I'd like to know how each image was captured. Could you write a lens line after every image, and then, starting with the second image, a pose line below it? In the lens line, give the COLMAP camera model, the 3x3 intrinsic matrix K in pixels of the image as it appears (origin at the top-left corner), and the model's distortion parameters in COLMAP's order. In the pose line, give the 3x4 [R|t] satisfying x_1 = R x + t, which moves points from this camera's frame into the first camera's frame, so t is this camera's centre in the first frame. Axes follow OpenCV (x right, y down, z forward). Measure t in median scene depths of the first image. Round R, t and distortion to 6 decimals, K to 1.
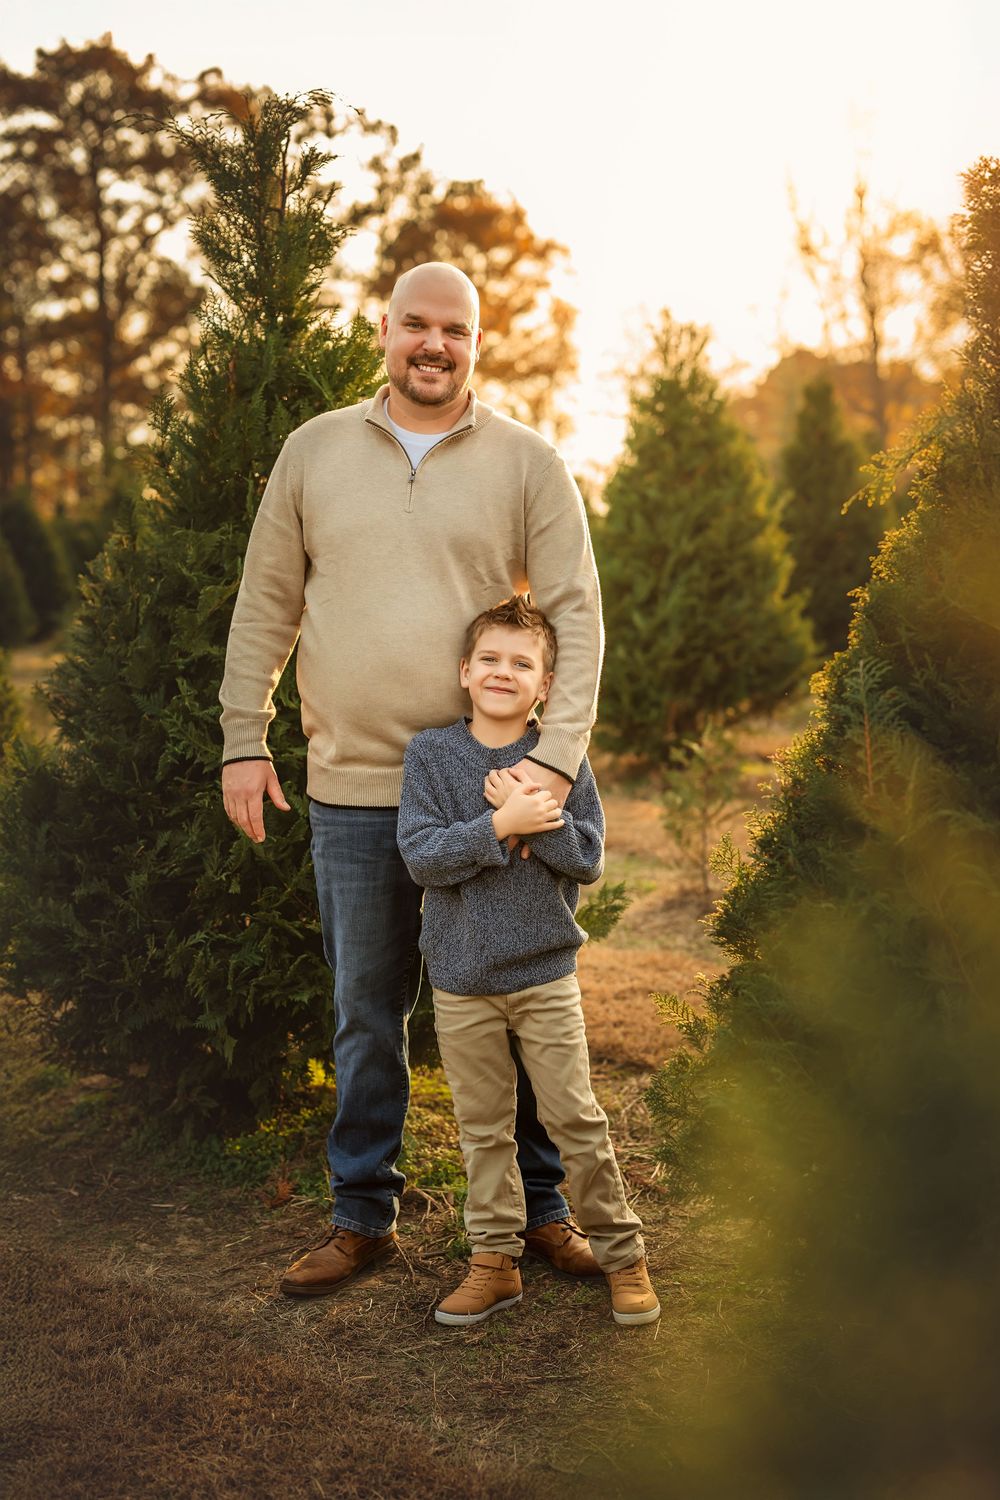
lens RADIAL K [[2138.8, 0, 503.7], [0, 2138.8, 732.3], [0, 0, 1]] dist [0.005035, 0.023049]
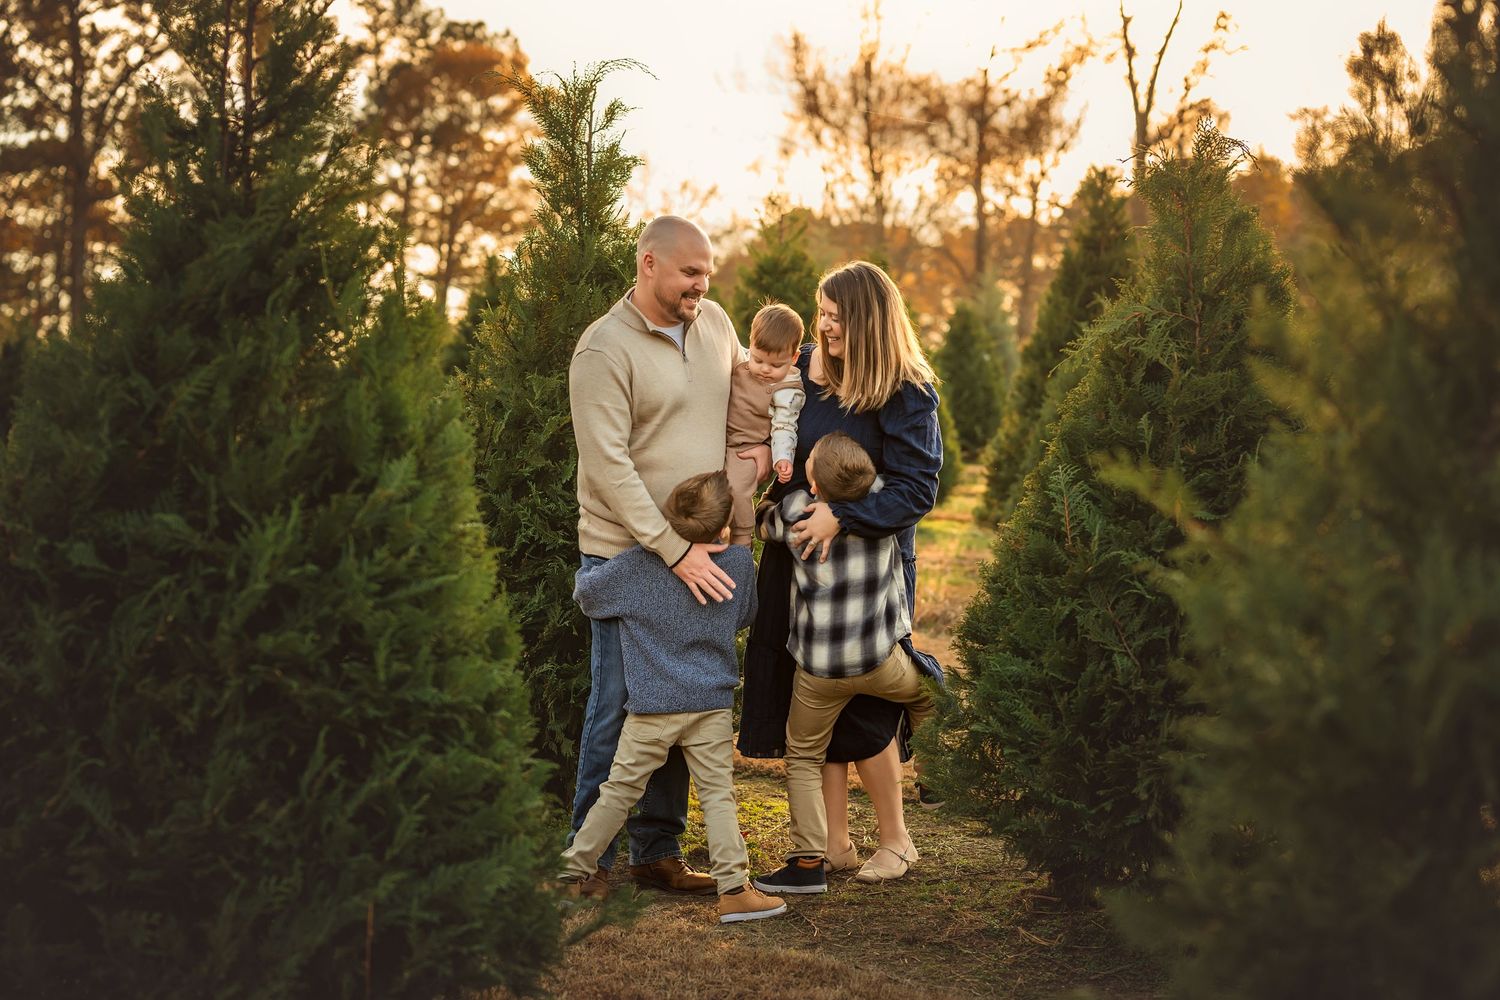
lens RADIAL K [[2347.2, 0, 712.0], [0, 2347.2, 502.3], [0, 0, 1]] dist [0.012068, 0.020631]
pose [[0.993261, 0.024241, 0.113332, -0.196646], [-0.018882, 0.998663, -0.048119, 0.056184], [-0.114347, 0.045655, 0.992391, -0.495676]]
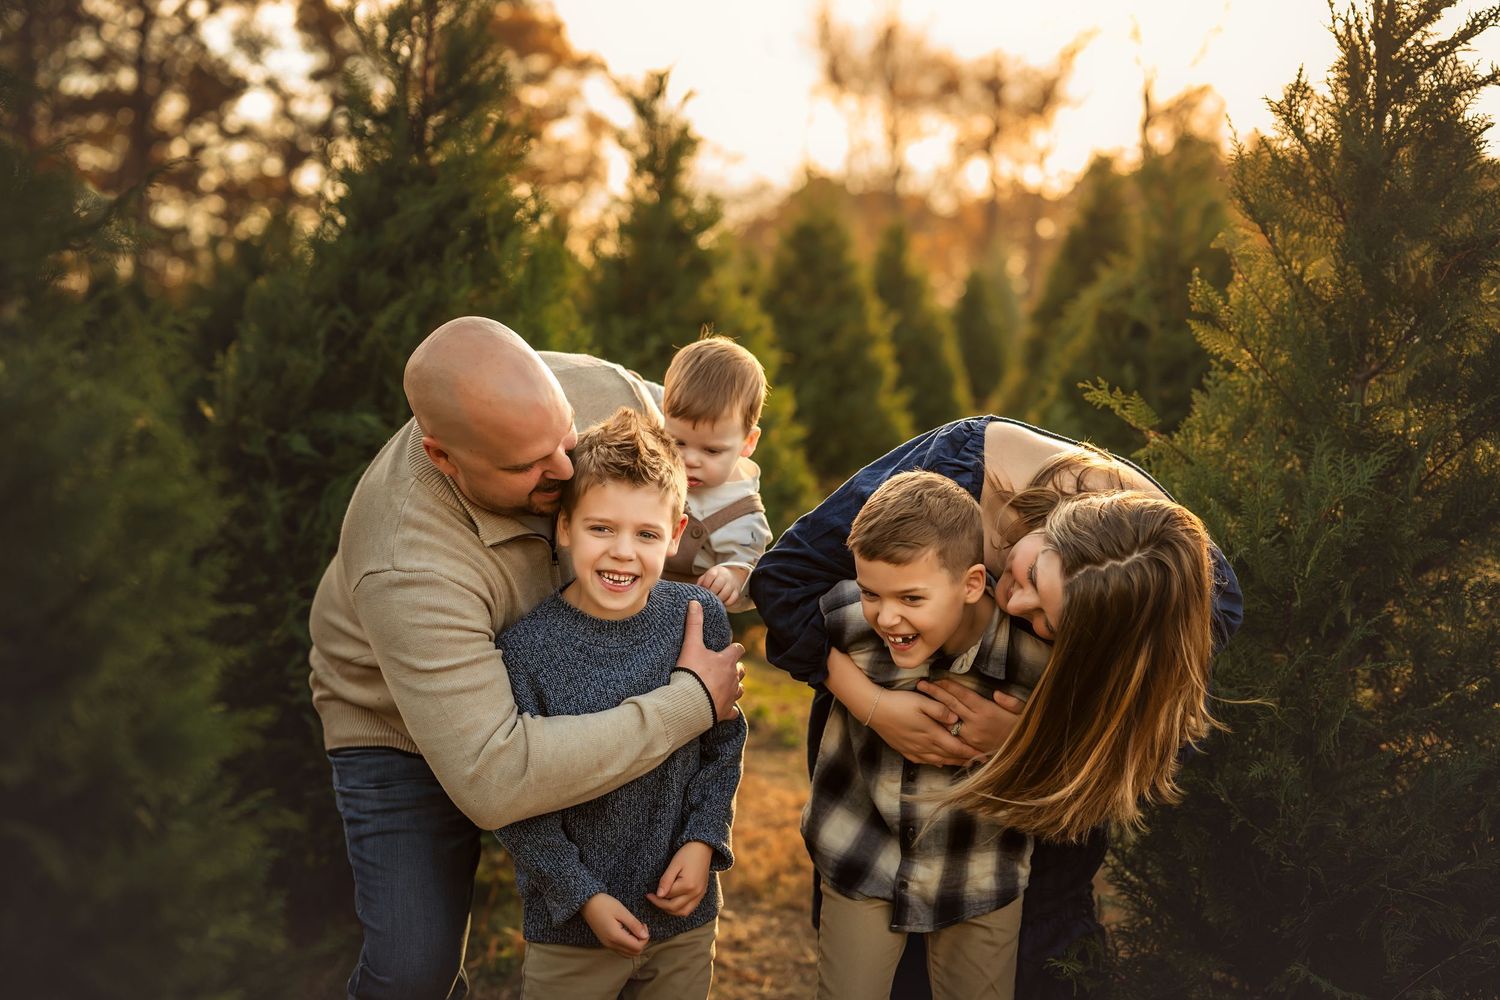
lens RADIAL K [[2276.2, 0, 749.3], [0, 2276.2, 403.6], [0, 0, 1]] dist [0.010443, 0.017273]
pose [[0.990787, 0.055214, 0.123667, -0.249743], [-0.046826, 0.996465, -0.069744, 0.083243], [-0.127081, 0.063311, 0.989870, -0.699039]]
